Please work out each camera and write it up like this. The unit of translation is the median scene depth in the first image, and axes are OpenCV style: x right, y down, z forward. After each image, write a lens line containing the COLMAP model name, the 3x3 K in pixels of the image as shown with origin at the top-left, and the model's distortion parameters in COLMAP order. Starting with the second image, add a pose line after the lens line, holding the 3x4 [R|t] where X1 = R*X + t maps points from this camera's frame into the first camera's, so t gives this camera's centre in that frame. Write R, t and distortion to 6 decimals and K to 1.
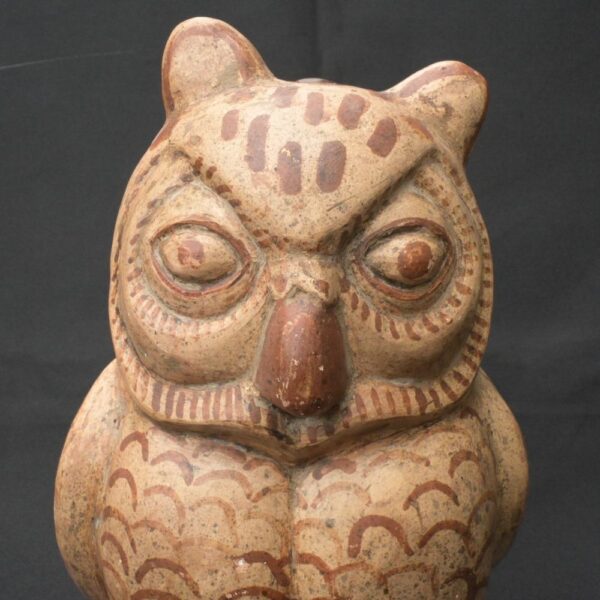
lens RADIAL K [[958.0, 0, 301.6], [0, 958.0, 298.0], [0, 0, 1]] dist [-0.006584, 0.000000]
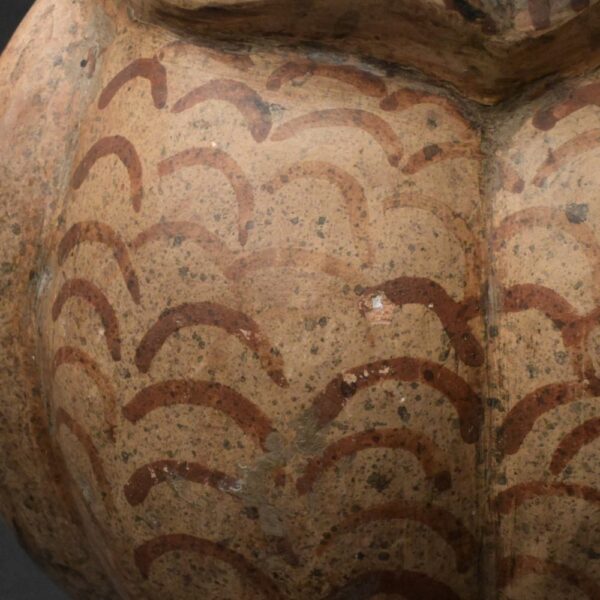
lens RADIAL K [[1943.6, 0, 298.6], [0, 1943.6, 297.6], [0, 0, 1]] dist [0.025619, 0.000000]
pose [[0.999951, 0.007105, -0.006950, -0.093337], [-0.007493, 0.998319, -0.057469, 0.323697], [0.006530, 0.057518, 0.998323, 0.084833]]
